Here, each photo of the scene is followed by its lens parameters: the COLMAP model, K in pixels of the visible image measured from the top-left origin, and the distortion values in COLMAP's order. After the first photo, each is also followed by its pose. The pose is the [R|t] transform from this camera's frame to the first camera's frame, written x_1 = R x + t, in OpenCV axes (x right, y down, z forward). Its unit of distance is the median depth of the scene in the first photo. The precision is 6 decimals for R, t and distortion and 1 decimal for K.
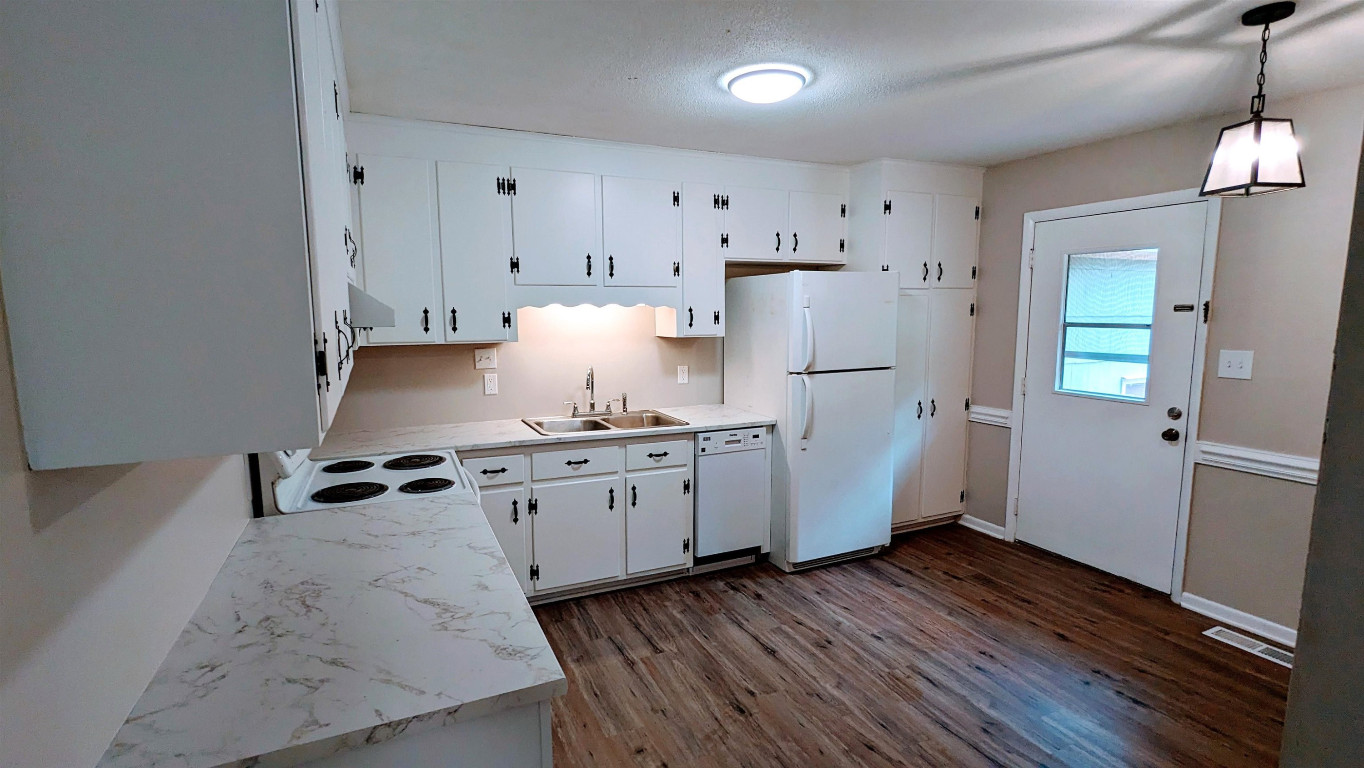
lens RADIAL K [[647.2, 0, 669.9], [0, 647.2, 384.2], [0, 0, 1]] dist [0.014262, 0.000085]
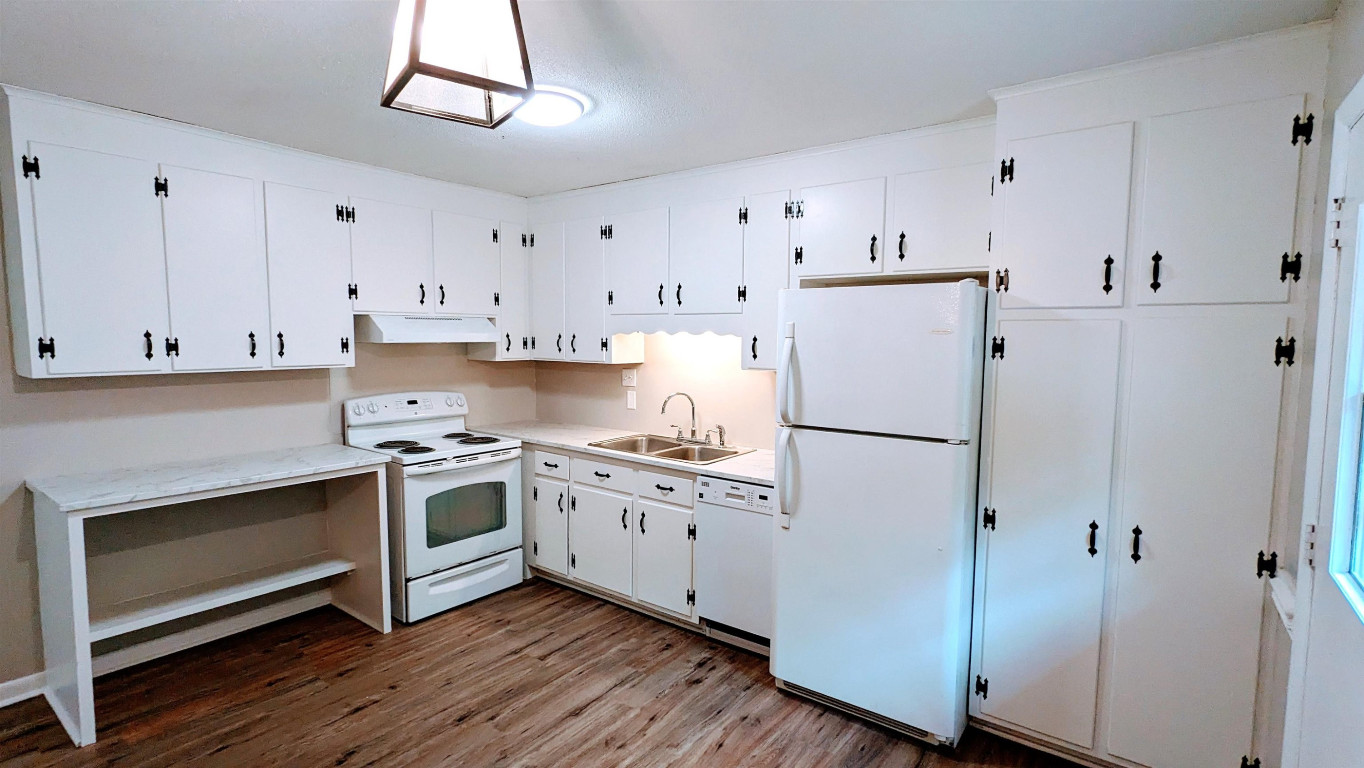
lens RADIAL K [[647.2, 0, 673.4], [0, 647.2, 385.1], [0, 0, 1]] dist [0.014262, 0.000085]
pose [[0.470465, 0.077793, -0.878983, 0.778619], [-0.117365, 0.992773, 0.025046, -0.064566], [0.874579, 0.091378, 0.476195, 0.512127]]
